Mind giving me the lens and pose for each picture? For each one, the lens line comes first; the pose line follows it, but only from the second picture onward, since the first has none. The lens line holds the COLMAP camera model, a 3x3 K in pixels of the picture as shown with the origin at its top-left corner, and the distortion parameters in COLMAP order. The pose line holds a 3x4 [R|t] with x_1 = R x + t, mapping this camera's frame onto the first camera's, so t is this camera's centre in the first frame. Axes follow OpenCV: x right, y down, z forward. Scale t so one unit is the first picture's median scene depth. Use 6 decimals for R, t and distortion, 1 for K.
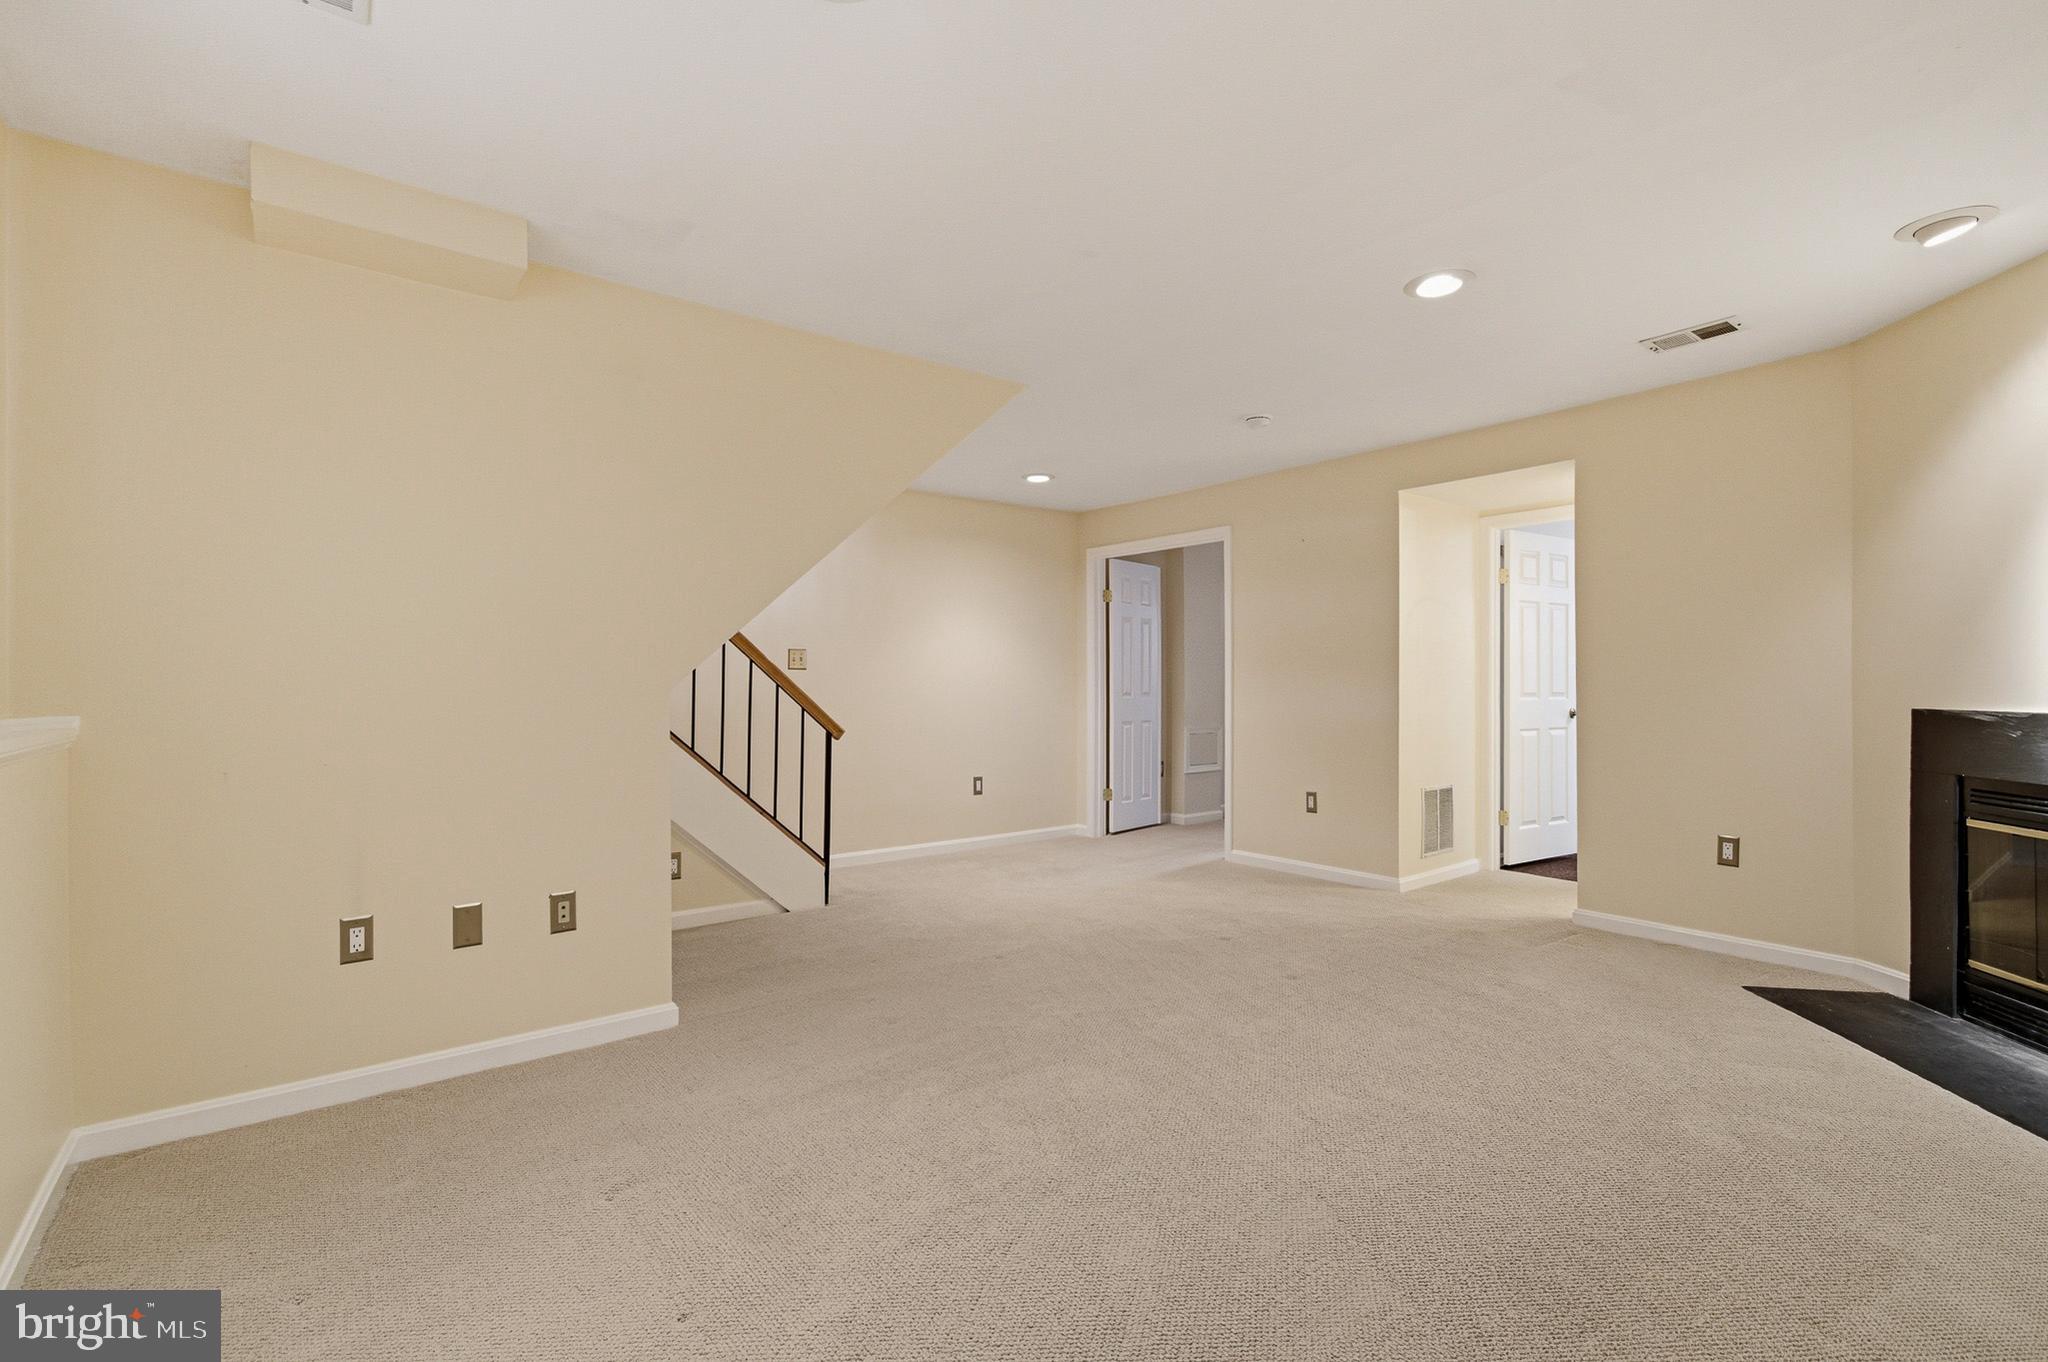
lens RADIAL K [[918.8, 0, 1026.4], [0, 918.8, 692.6], [0, 0, 1]] dist [-0.066129, 0.043442]
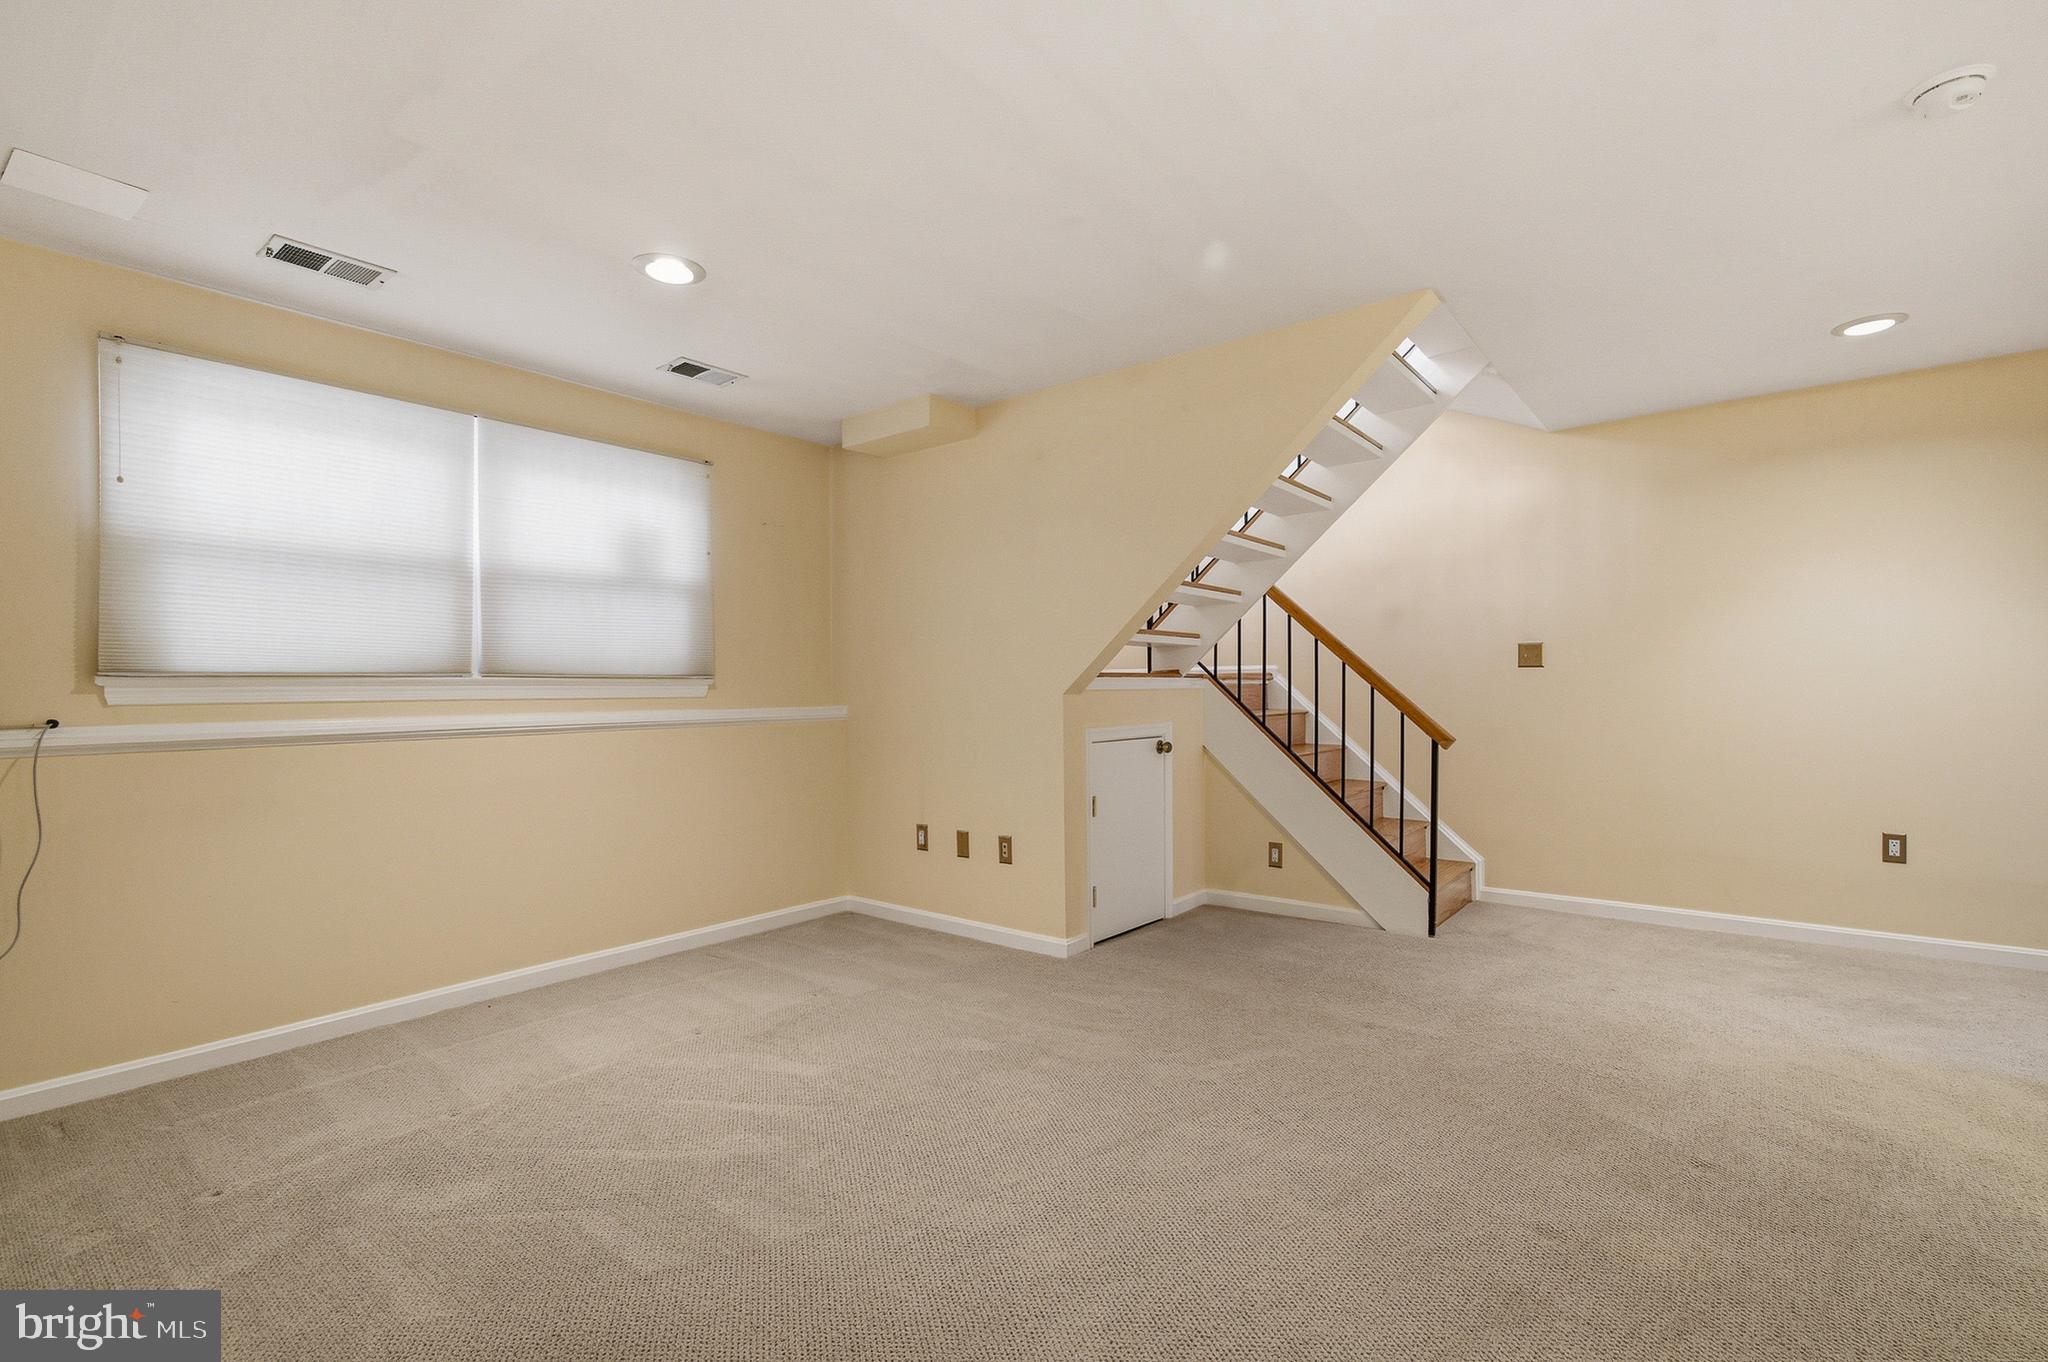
lens RADIAL K [[923.8, 0, 1019.5], [0, 923.8, 676.6], [0, 0, 1]] dist [-0.001610, 0.000123]
pose [[0.228354, -0.006030, -0.973560, 1.310343], [0.002866, 0.999981, -0.005521, -0.031834], [0.973574, -0.001529, 0.228366, 0.971730]]
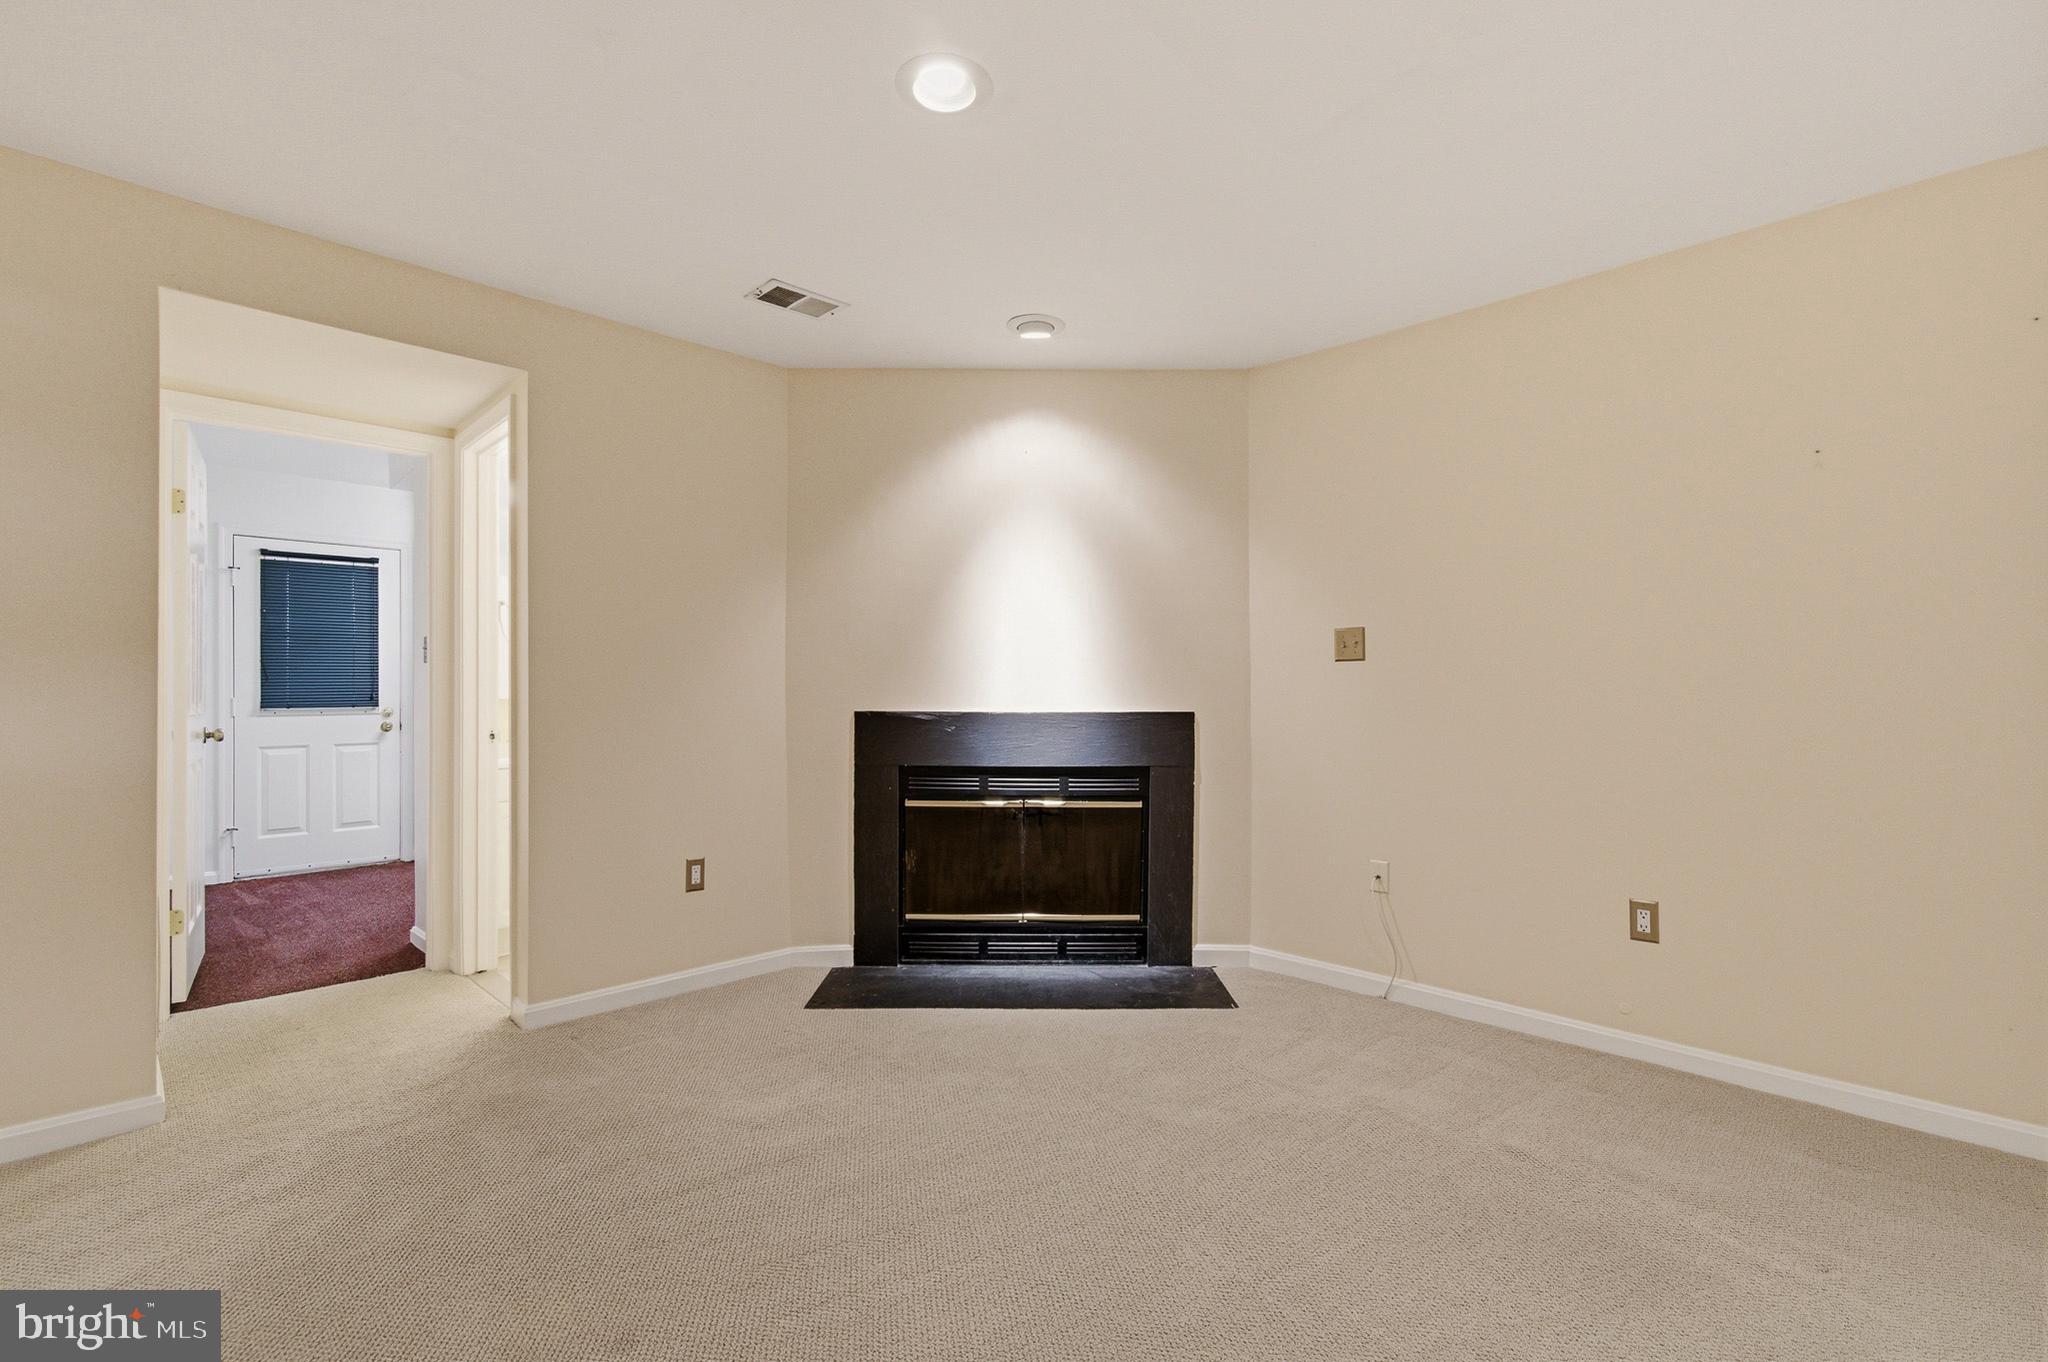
lens RADIAL K [[918.8, 0, 1026.4], [0, 918.8, 692.6], [0, 0, 1]] dist [-0.066129, 0.043442]
pose [[-0.129168, -0.004609, 0.991612, -0.125355], [0.005408, 0.999971, 0.005352, -0.007119], [-0.991608, 0.006053, -0.129139, 0.605988]]
